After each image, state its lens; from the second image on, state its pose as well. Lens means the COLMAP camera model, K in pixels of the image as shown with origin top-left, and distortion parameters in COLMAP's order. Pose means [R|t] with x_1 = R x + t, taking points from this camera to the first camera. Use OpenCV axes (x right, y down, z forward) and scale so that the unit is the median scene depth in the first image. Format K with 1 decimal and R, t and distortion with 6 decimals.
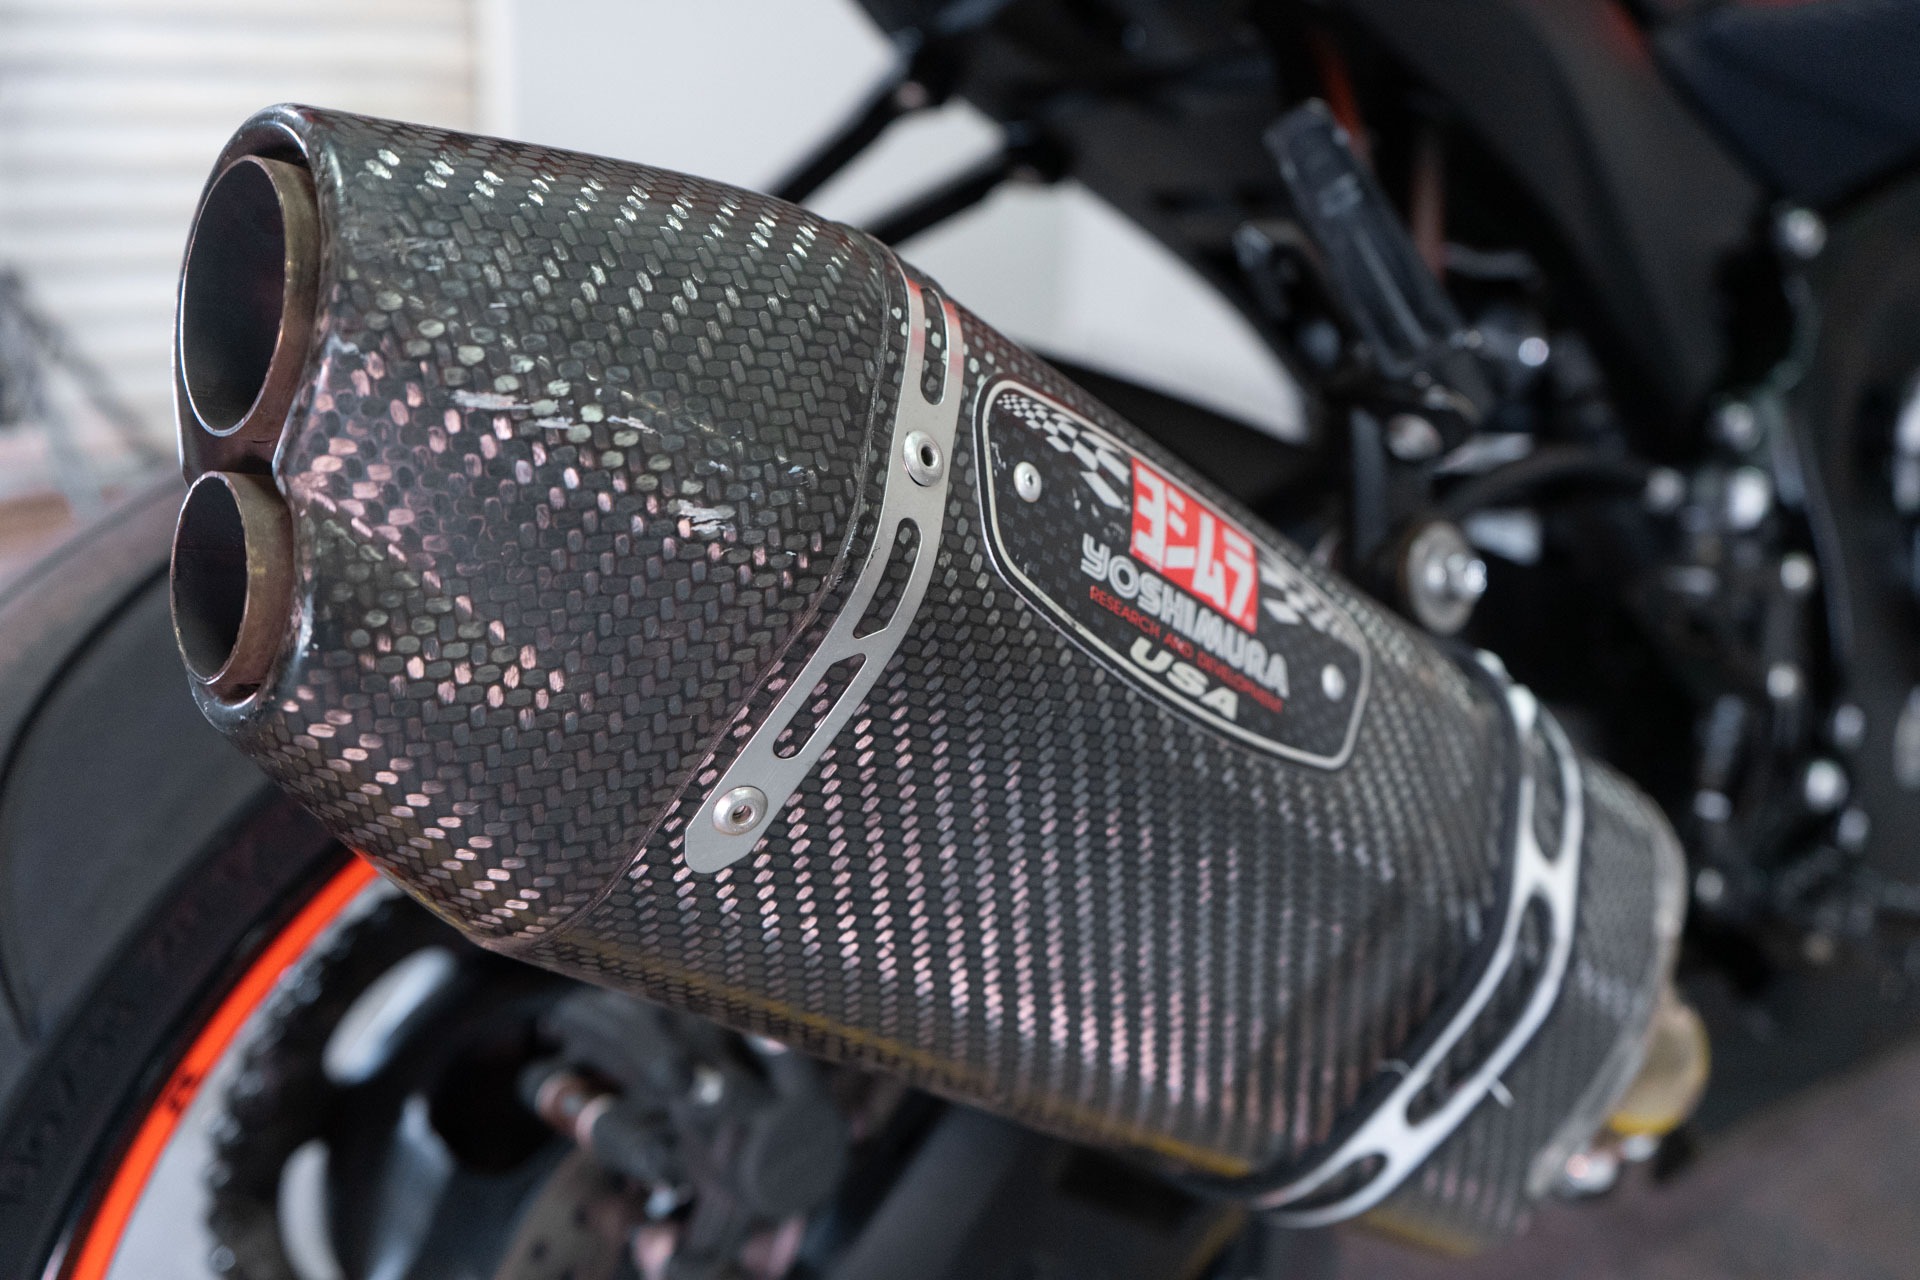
lens RADIAL K [[1896.4, 0, 955.5], [0, 1896.4, 637.7], [0, 0, 1]] dist [0.018200, 0.001188]
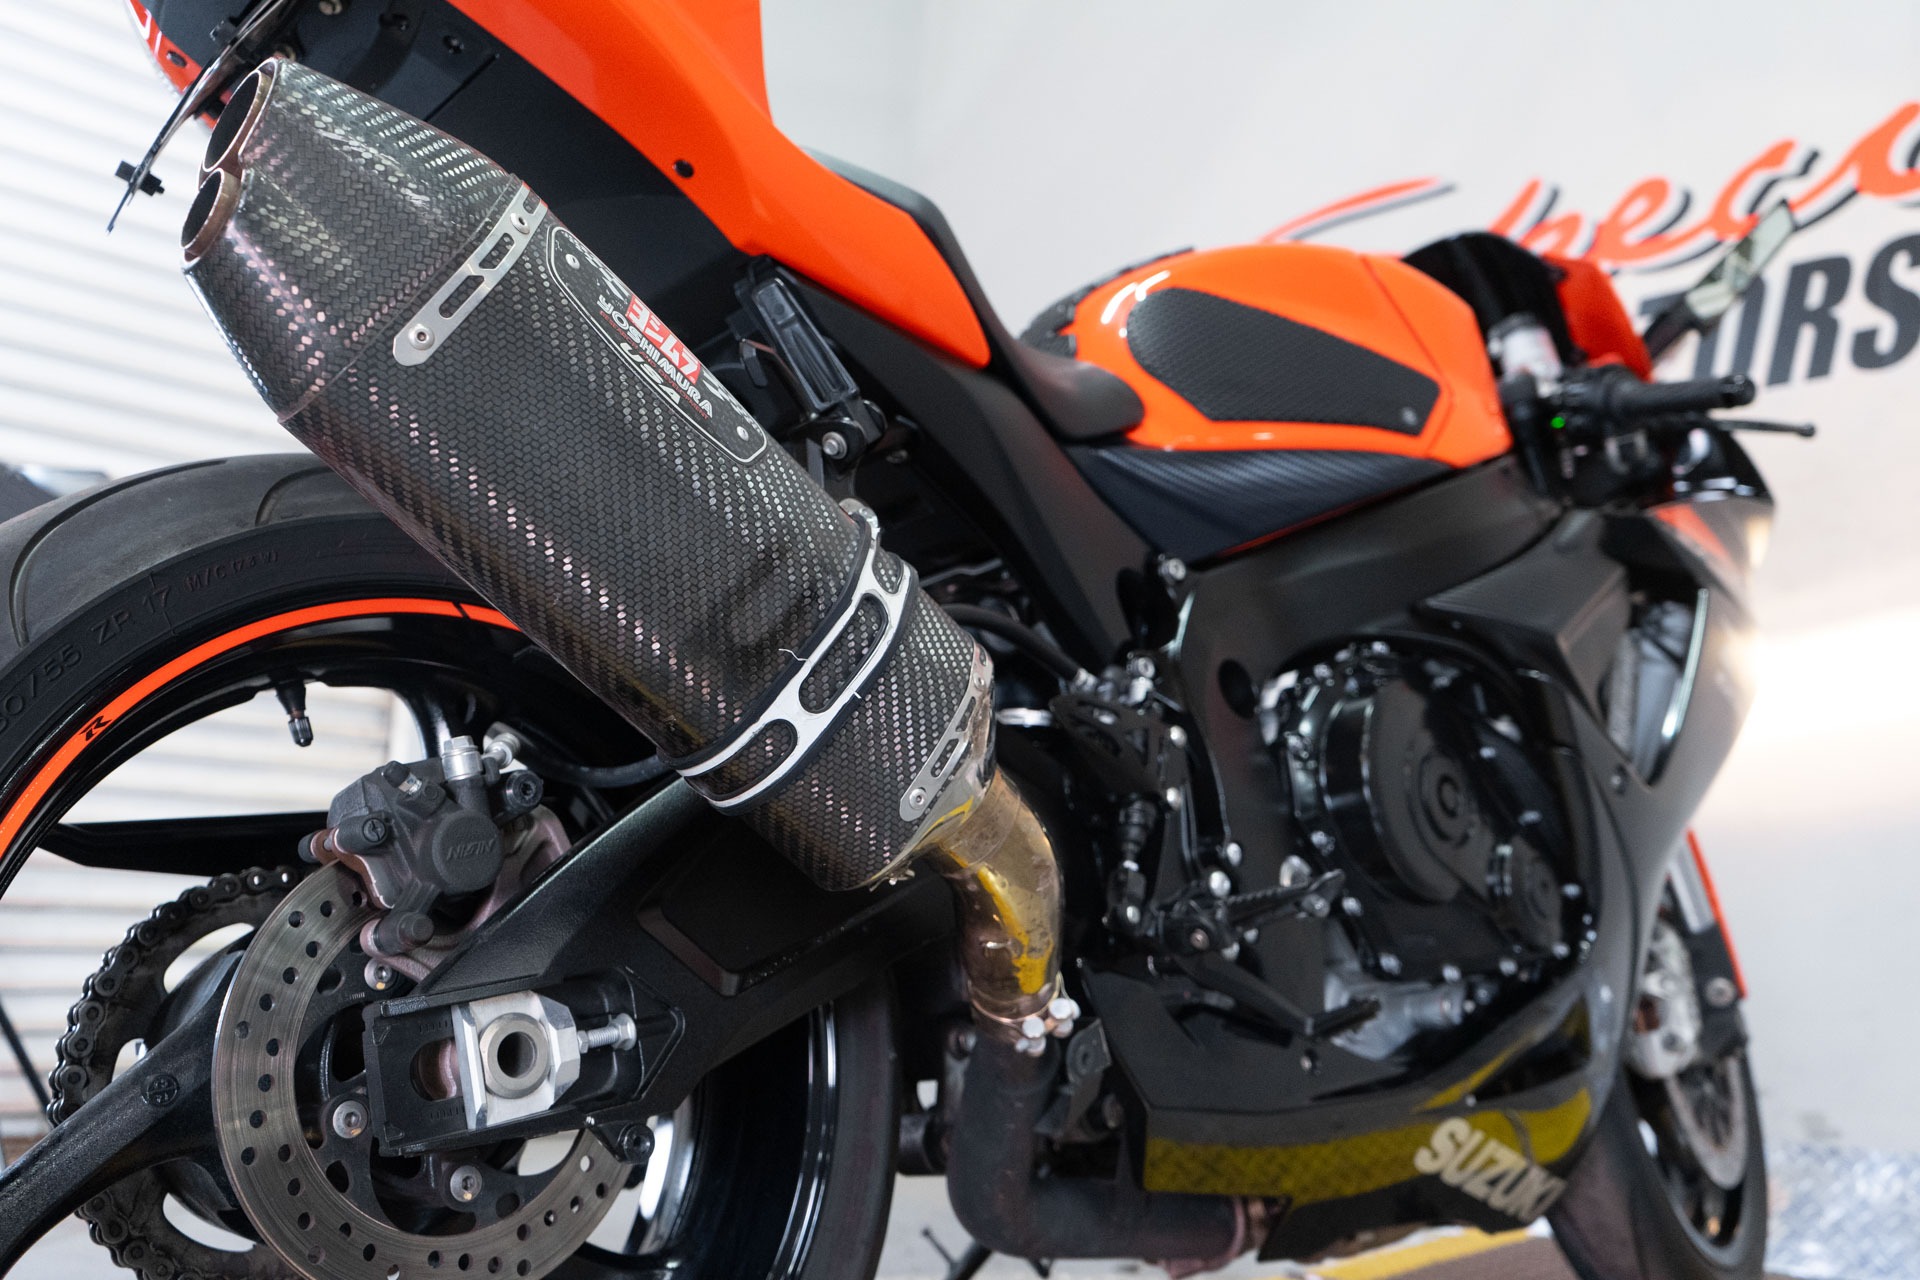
lens RADIAL K [[1678.8, 0, 960.0], [0, 1678.8, 640.0], [0, 0, 1]] dist [0.002068, -0.000528]
pose [[0.996038, 0.011693, 0.088157, 0.313827], [0.030176, 0.888063, -0.458731, 1.200811], [-0.083653, 0.459574, 0.884191, -0.580324]]
